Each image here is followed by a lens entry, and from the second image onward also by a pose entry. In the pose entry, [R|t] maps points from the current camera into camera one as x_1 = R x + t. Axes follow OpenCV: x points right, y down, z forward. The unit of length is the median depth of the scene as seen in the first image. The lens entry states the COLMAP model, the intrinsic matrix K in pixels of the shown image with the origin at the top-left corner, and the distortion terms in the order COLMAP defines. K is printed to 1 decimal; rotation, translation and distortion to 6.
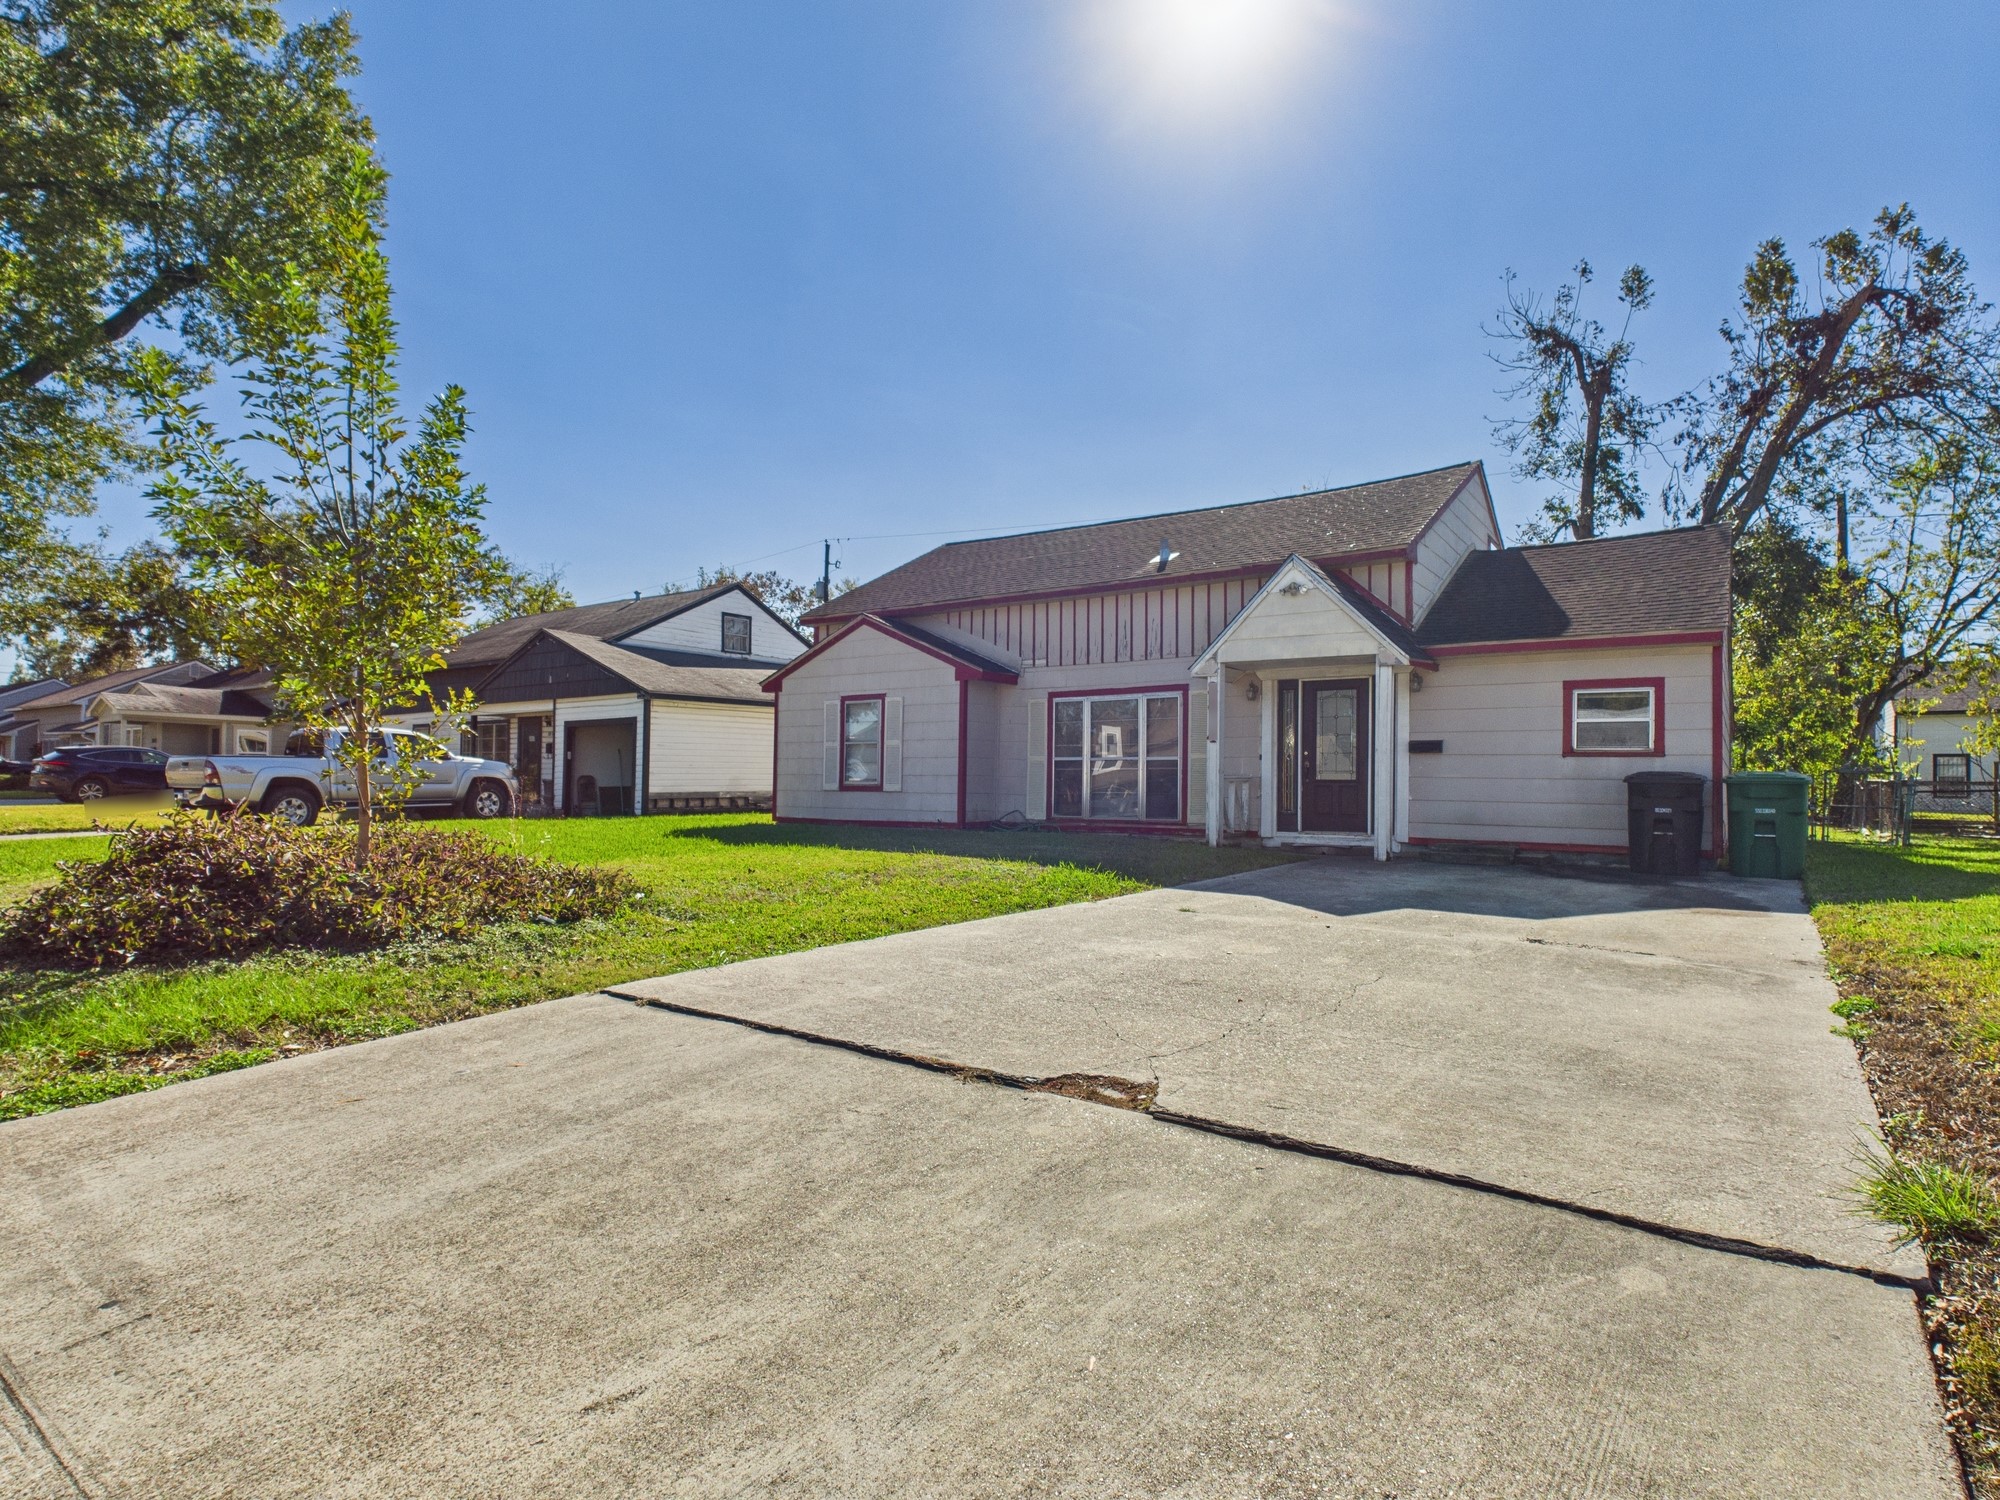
lens RADIAL K [[1051.9, 0, 1006.5], [0, 1051.9, 752.4], [0, 0, 1]] dist [-0.002353, 0.004700]
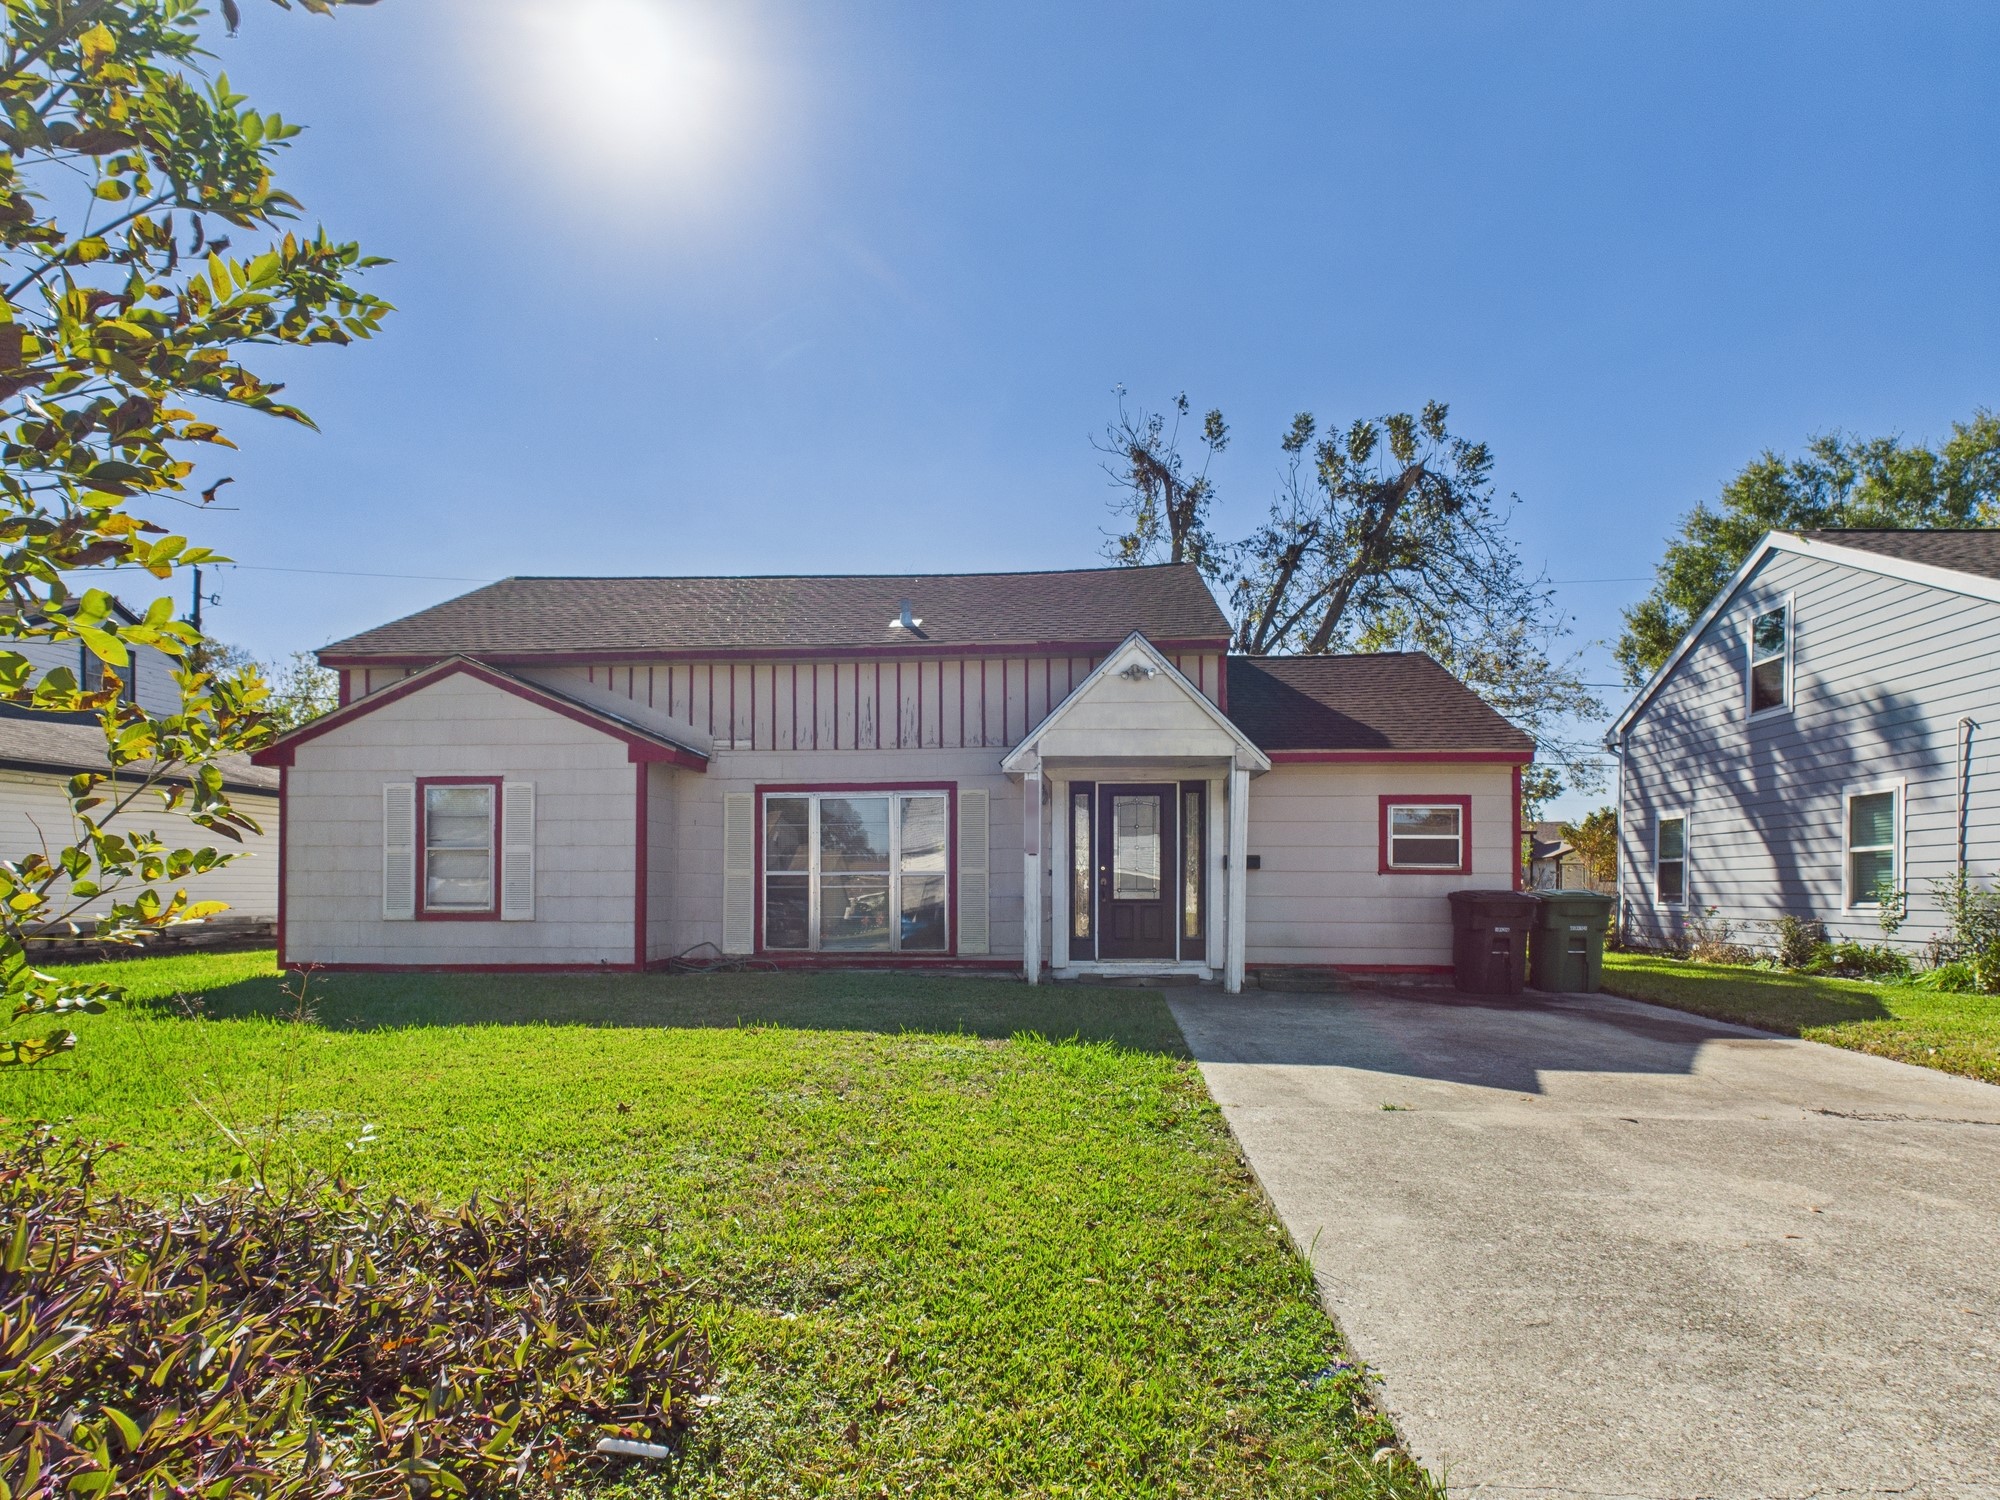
lens RADIAL K [[1051.9, 0, 997.3], [0, 1051.9, 884.8], [0, 0, 1]] dist [-0.002353, 0.004700]
pose [[0.859376, -0.004617, 0.511323, -0.197842], [-0.007581, 0.999734, 0.021768, -0.003334], [-0.511288, -0.022583, 0.859113, 0.265234]]
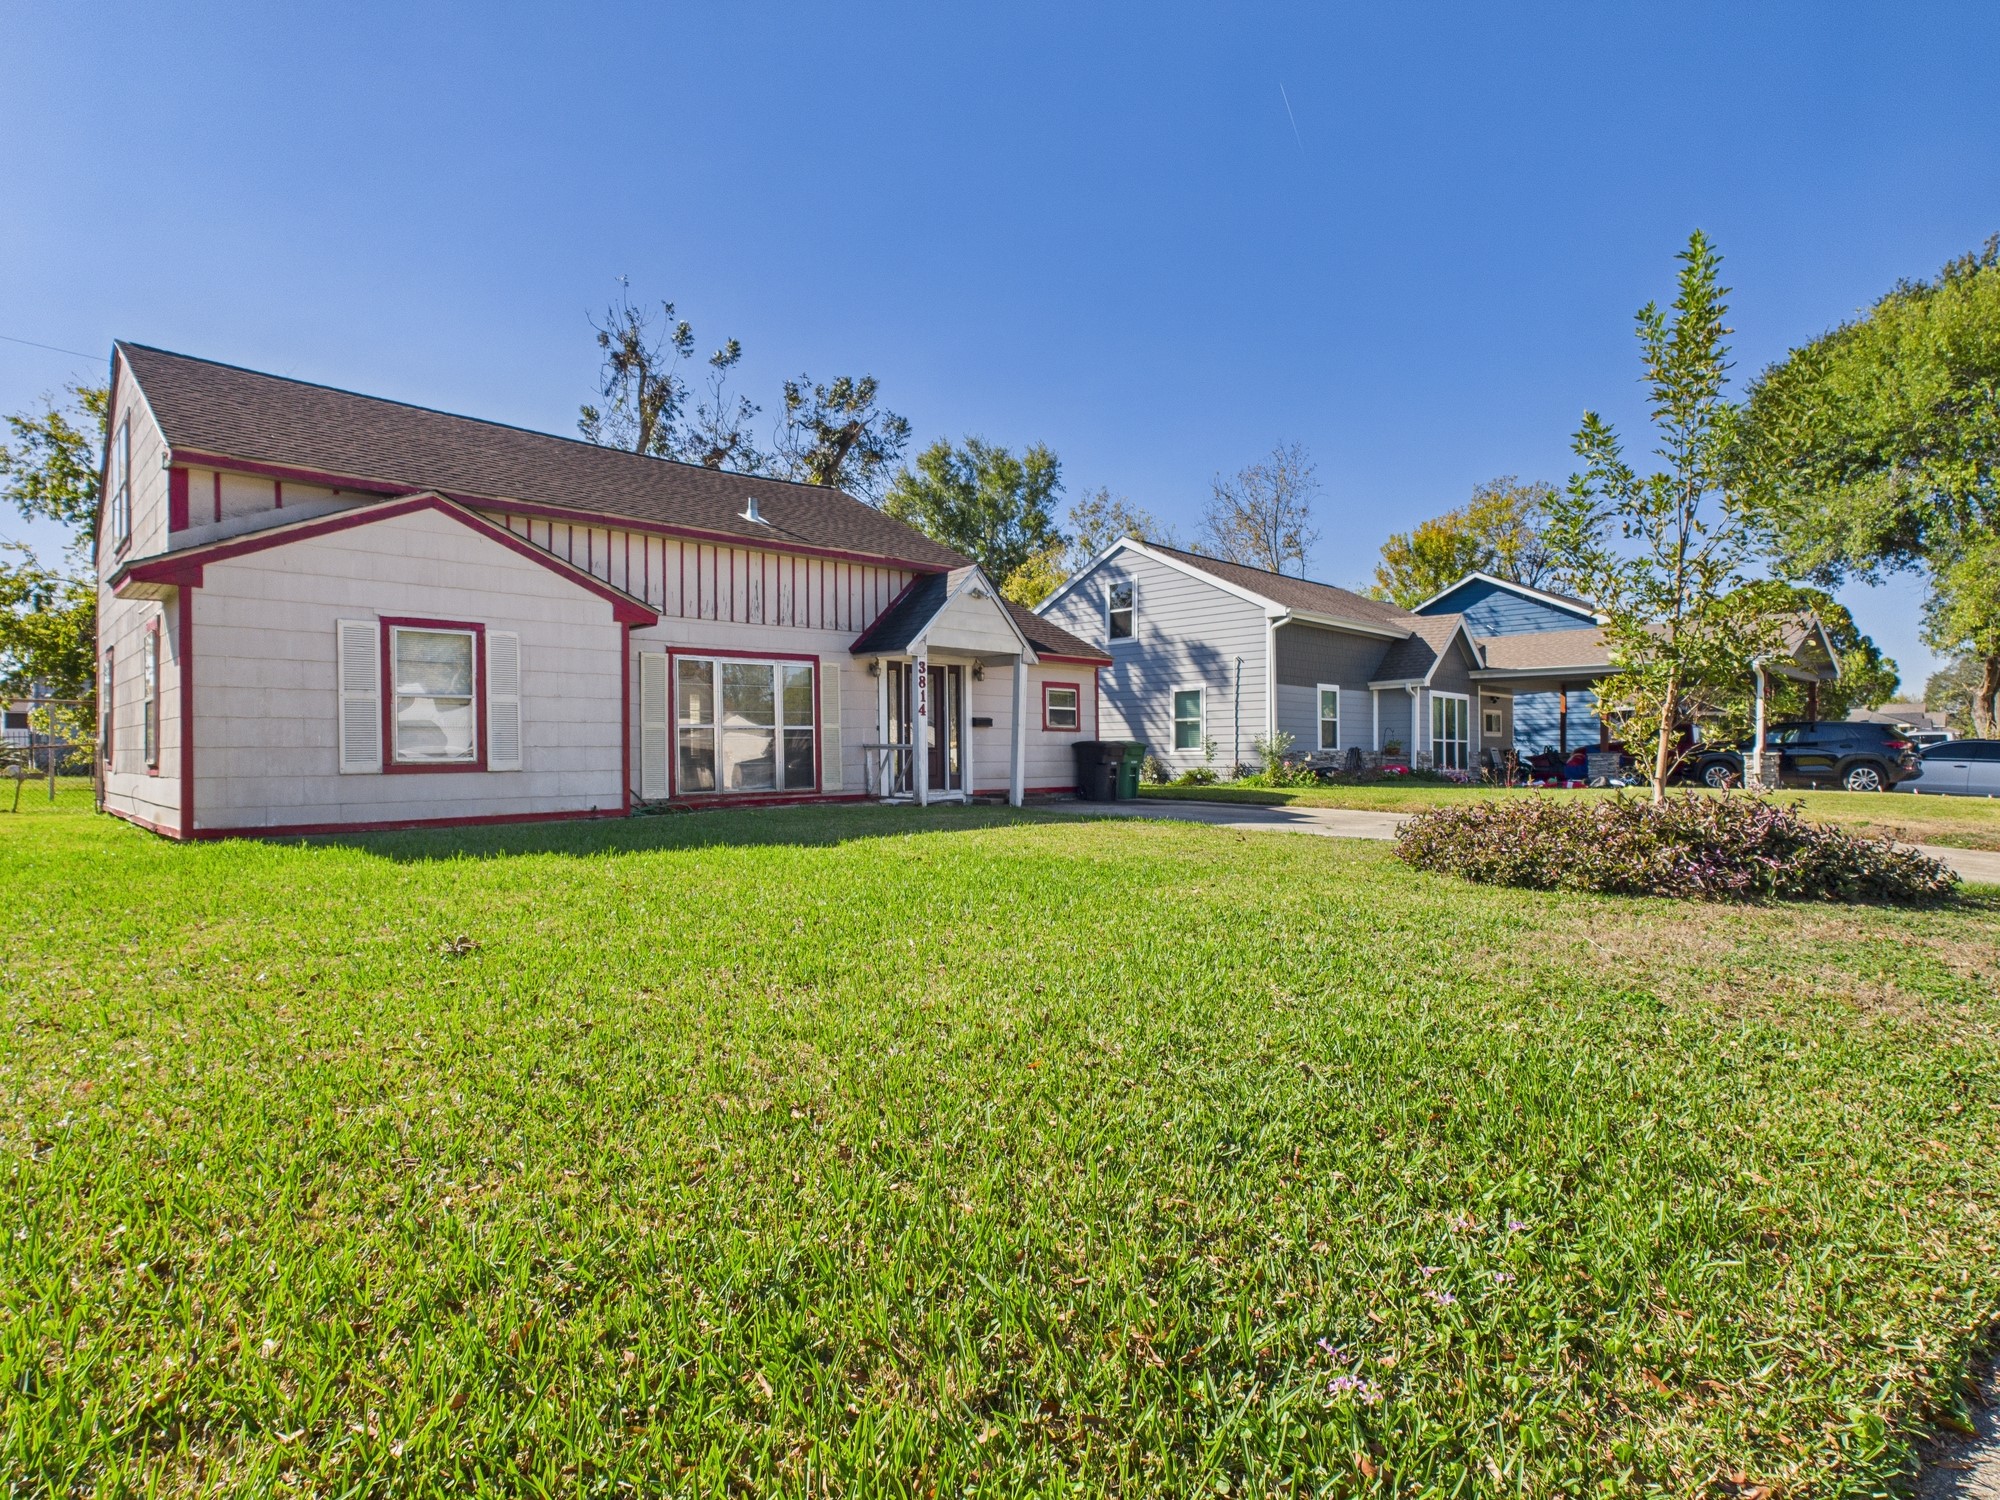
lens RADIAL K [[1051.9, 0, 1006.3], [0, 1051.9, 754.5], [0, 0, 1]] dist [-0.002353, 0.004700]
pose [[0.178569, -0.014781, 0.983816, -0.743960], [-0.018498, 0.999660, 0.018376, 0.008523], [-0.983754, -0.021480, 0.178234, 0.586563]]
